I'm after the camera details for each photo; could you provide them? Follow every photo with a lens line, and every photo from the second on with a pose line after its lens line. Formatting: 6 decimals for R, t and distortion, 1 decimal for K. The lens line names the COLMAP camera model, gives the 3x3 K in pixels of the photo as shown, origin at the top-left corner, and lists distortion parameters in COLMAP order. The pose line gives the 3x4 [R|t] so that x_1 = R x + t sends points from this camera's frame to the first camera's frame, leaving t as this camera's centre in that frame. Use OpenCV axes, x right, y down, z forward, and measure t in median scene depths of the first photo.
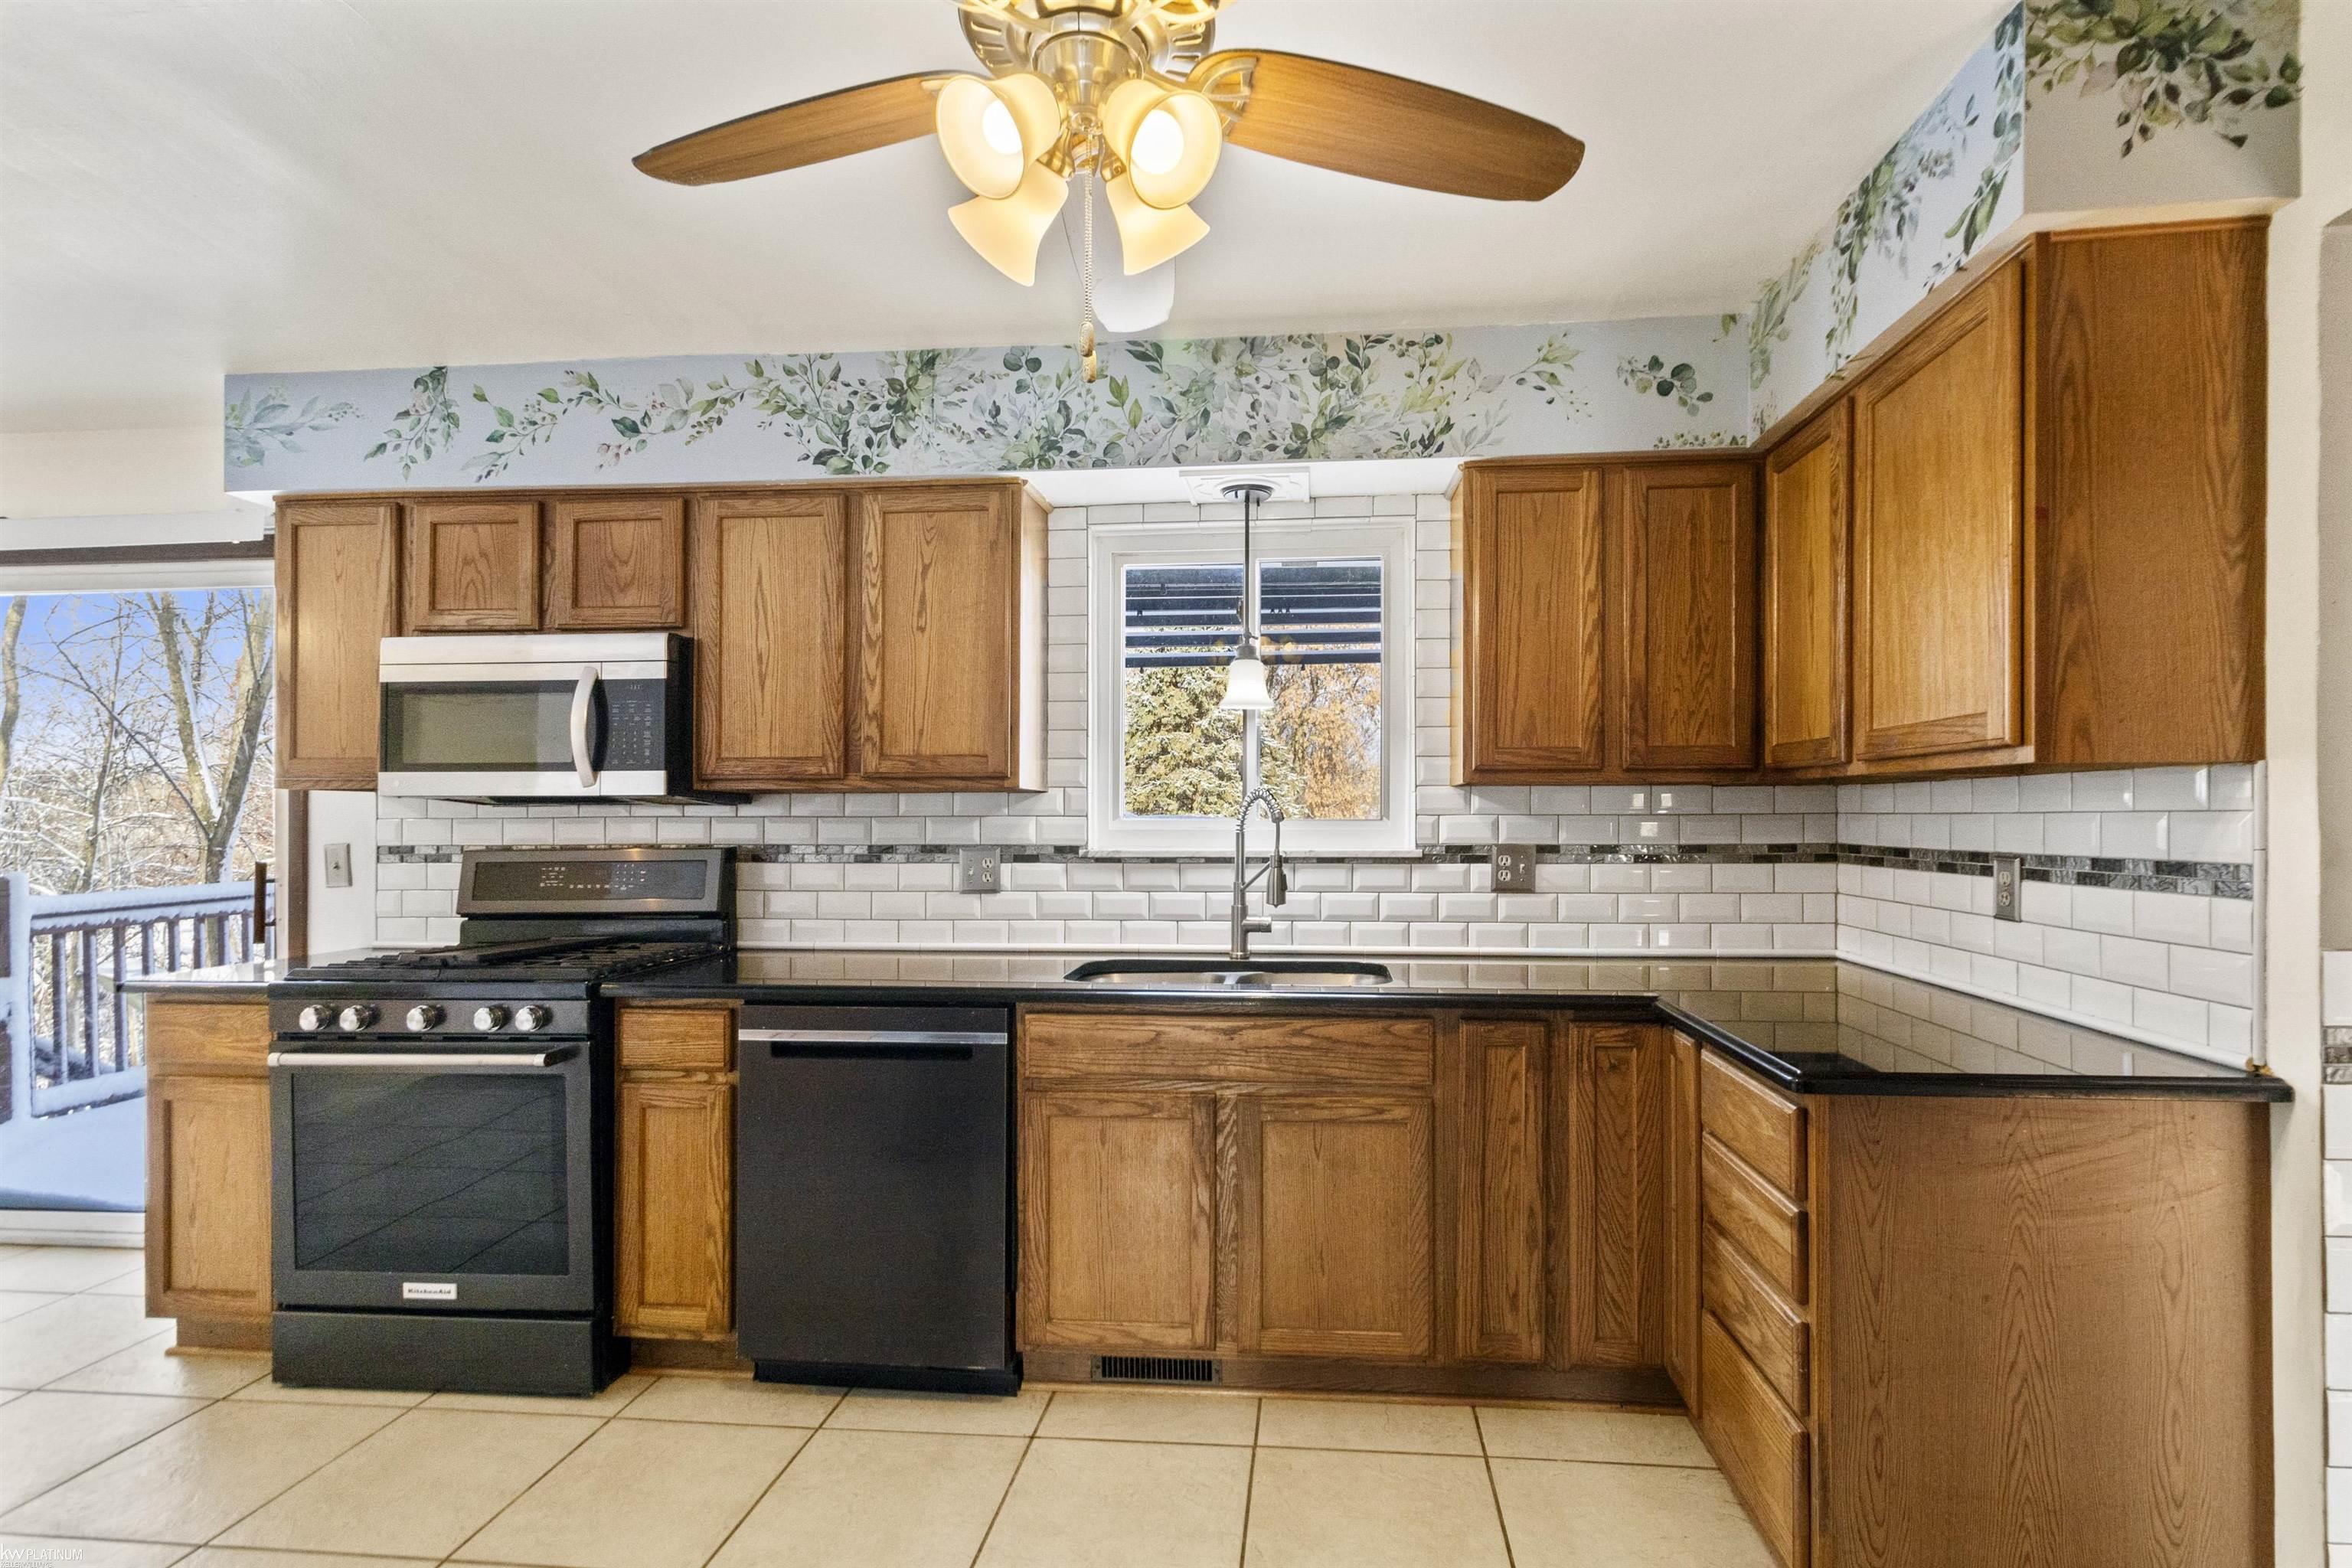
lens RADIAL K [[1123.2, 0, 1192.5], [0, 1123.2, 795.7], [0, 0, 1]] dist [-0.005108, -0.000197]
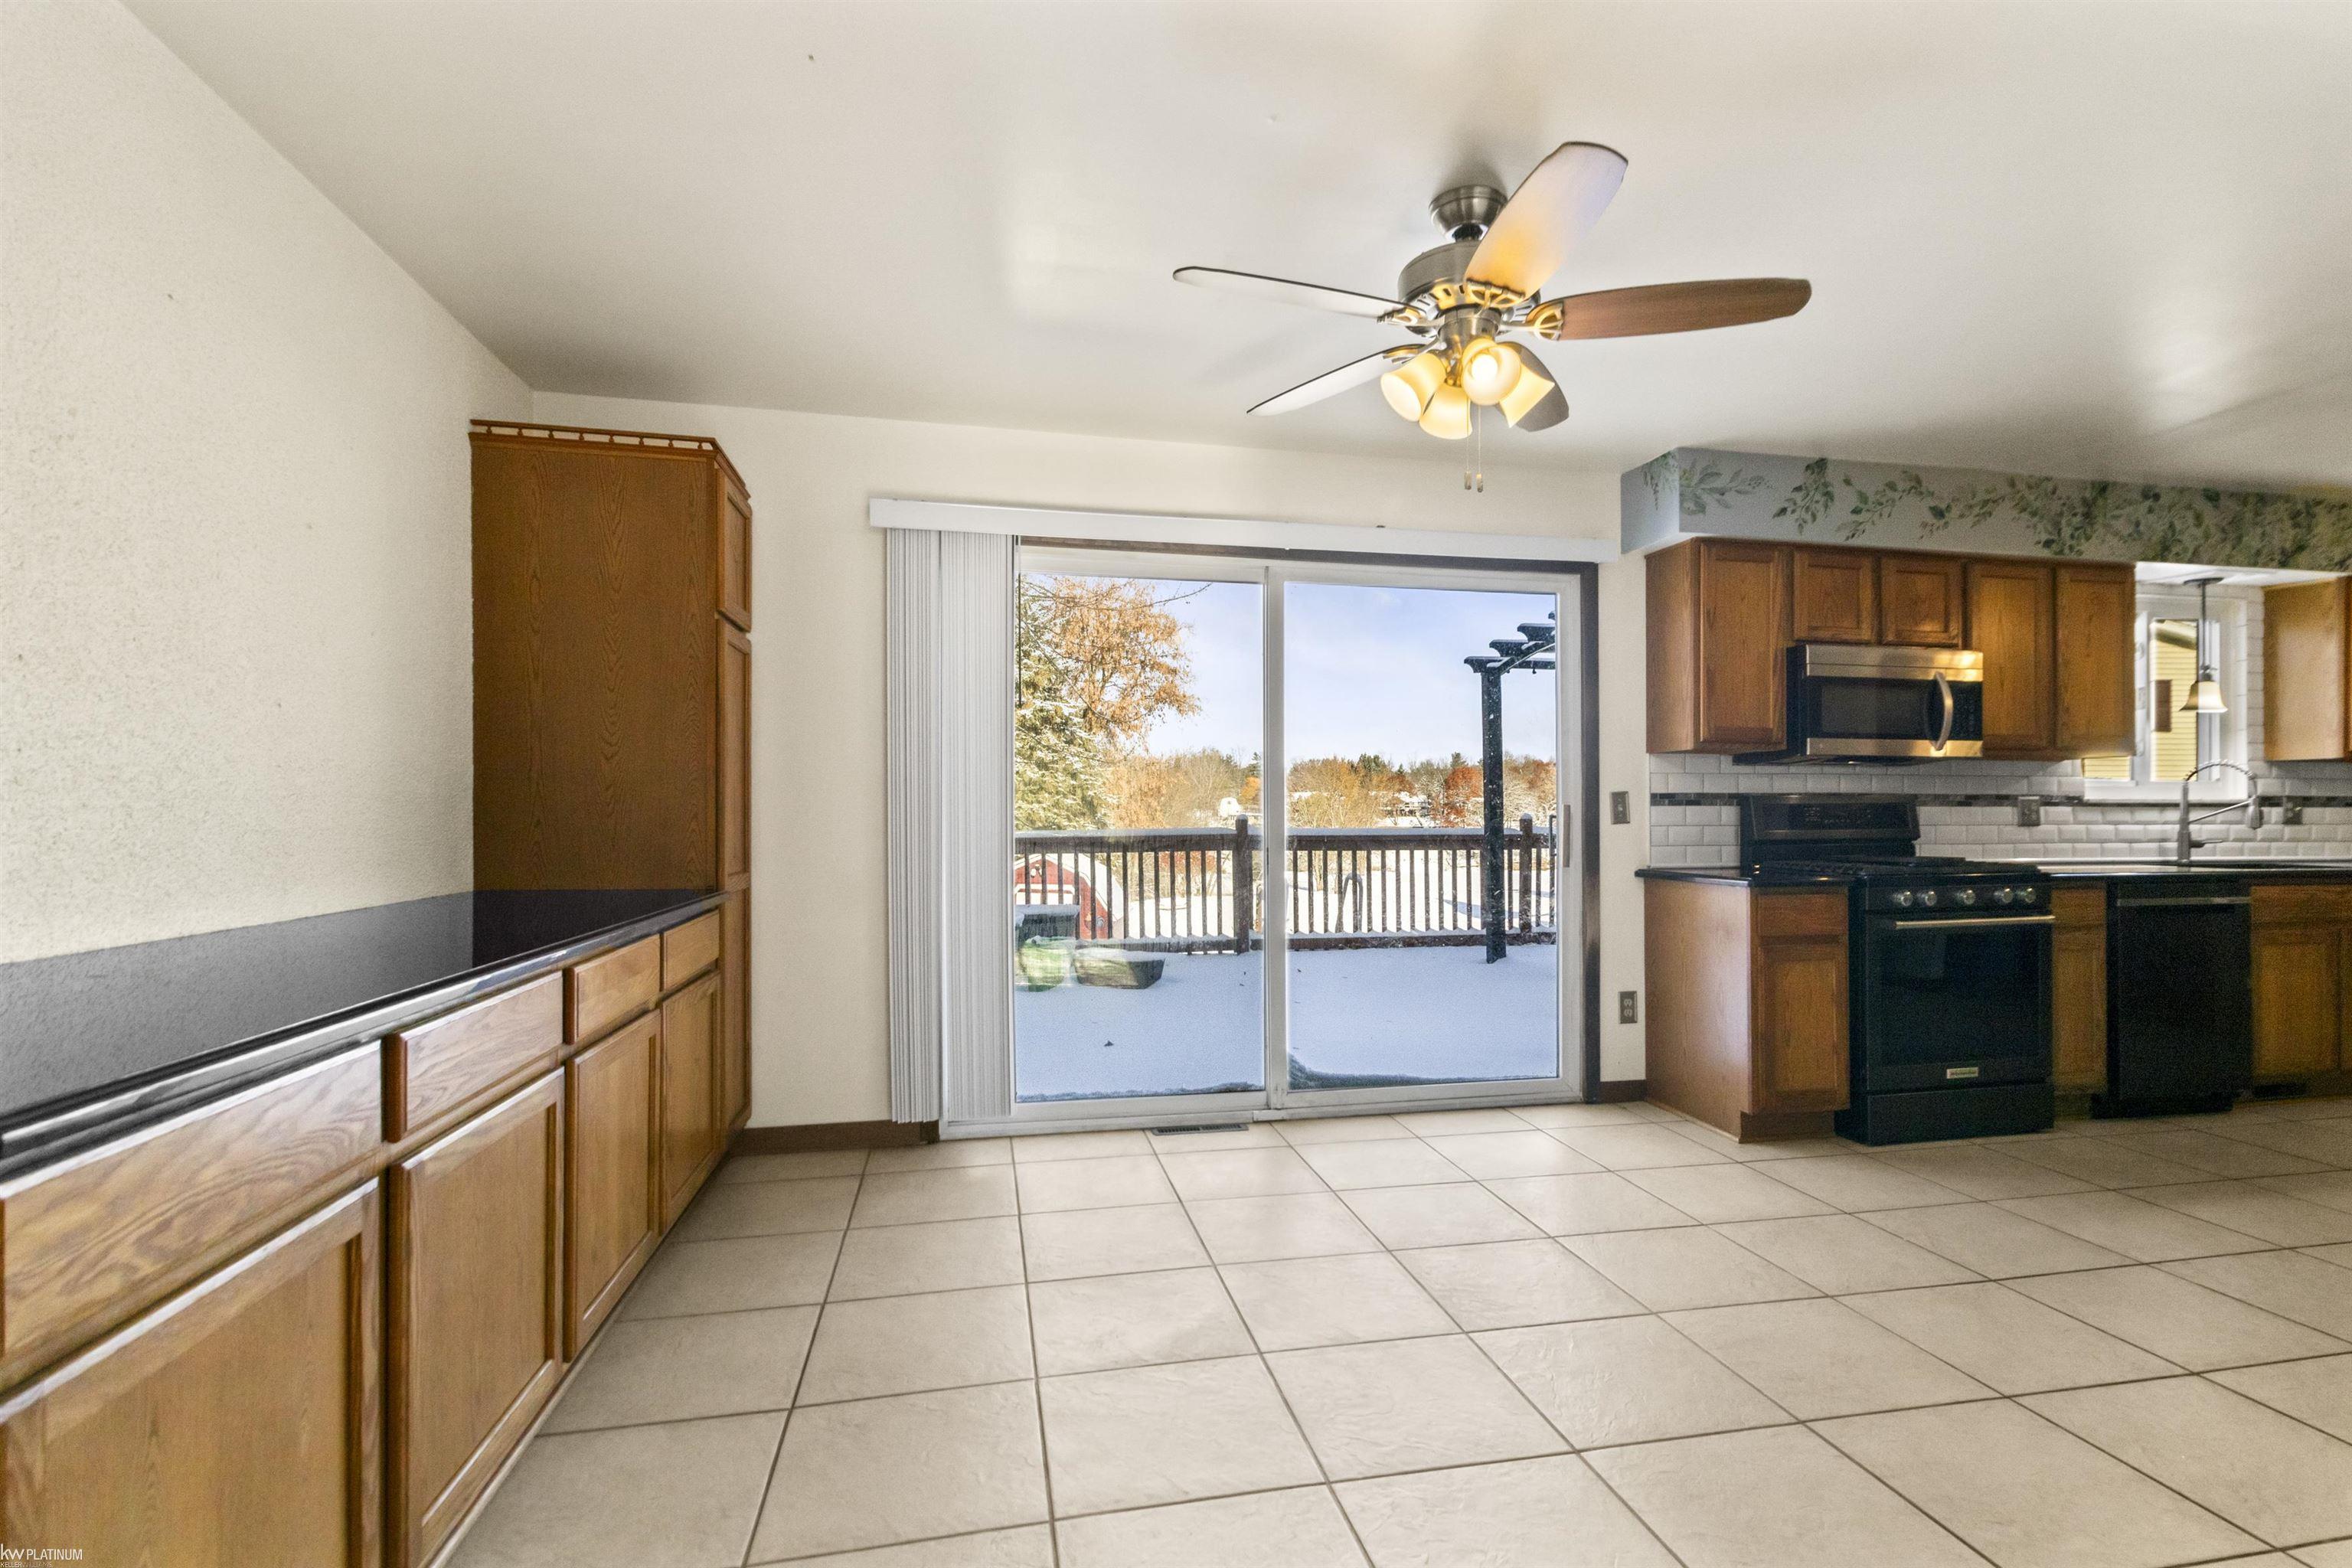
lens RADIAL K [[1123.2, 0, 1185.1], [0, 1123.2, 796.1], [0, 0, 1]] dist [-0.005108, -0.000197]
pose [[0.960088, 0.008165, 0.279579, -1.880405], [-0.009928, 0.999939, 0.004890, 0.054217], [-0.279522, -0.007470, 0.960110, -0.163065]]
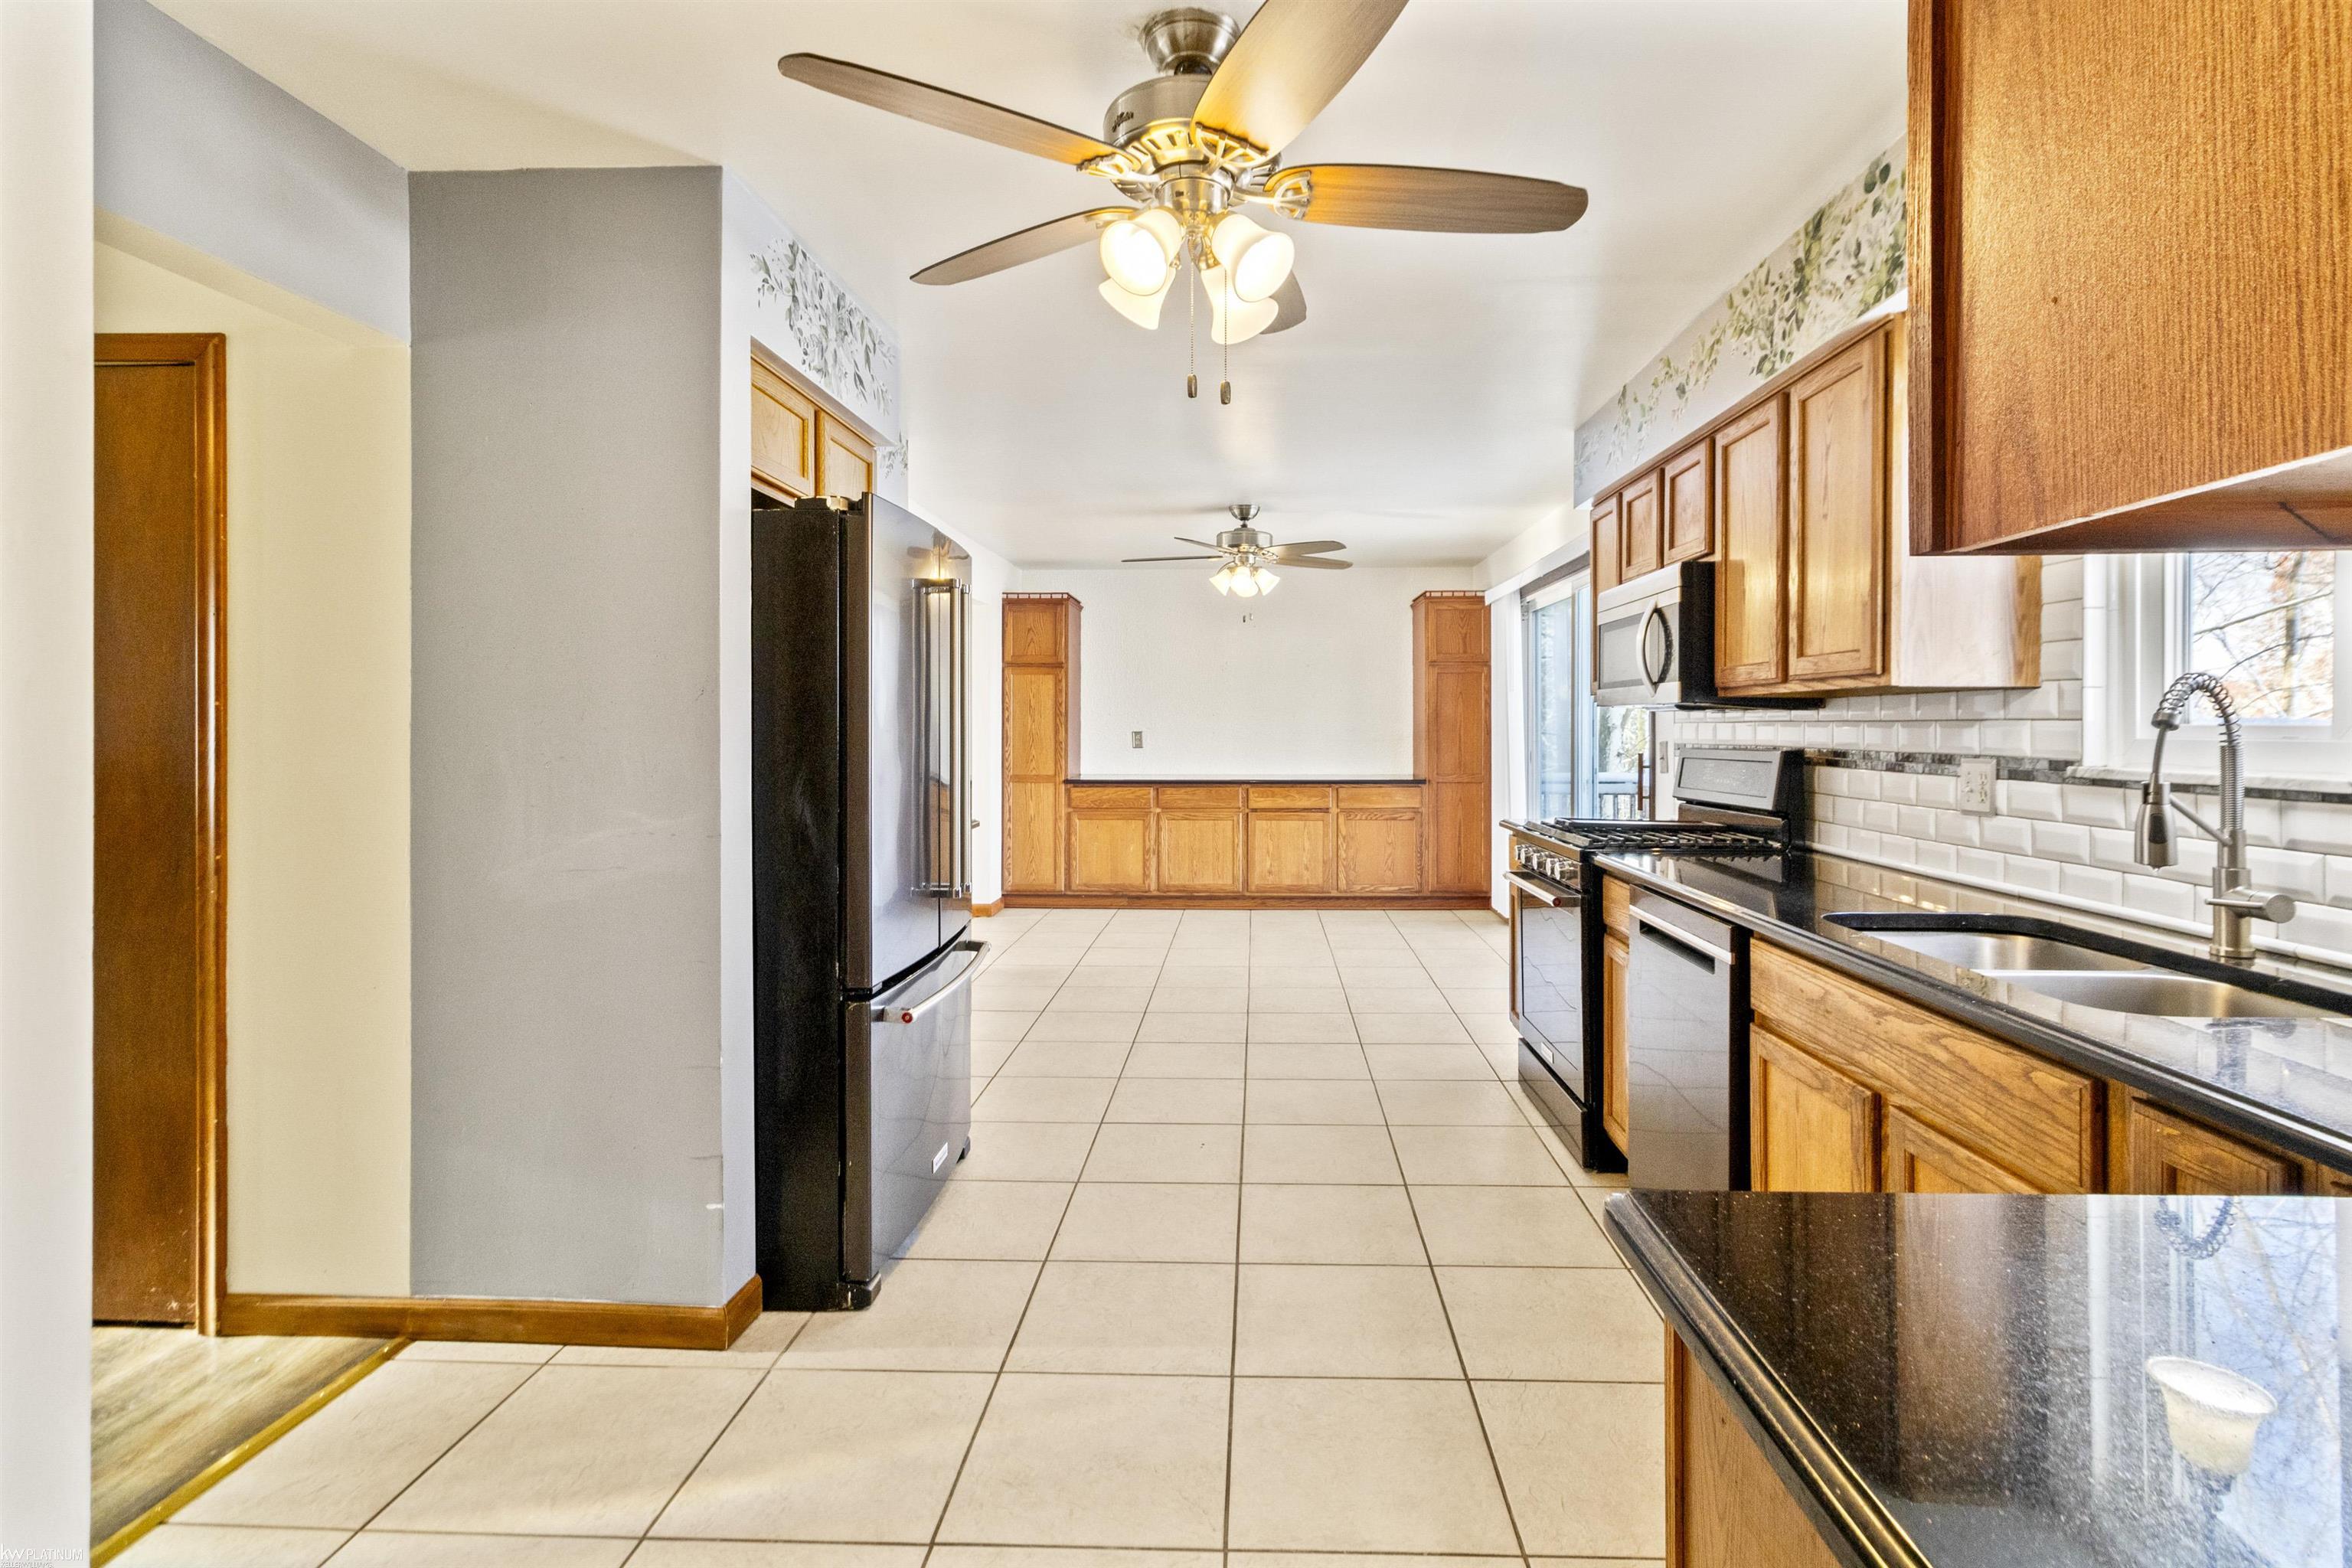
lens RADIAL K [[1123.2, 0, 1229.4], [0, 1123.2, 740.0], [0, 0, 1]] dist [-0.005108, -0.000197]
pose [[0.068196, 0.014368, -0.997568, 0.633063], [0.019429, 0.999688, 0.015727, 0.010098], [0.997483, -0.020455, 0.067895, 0.440942]]
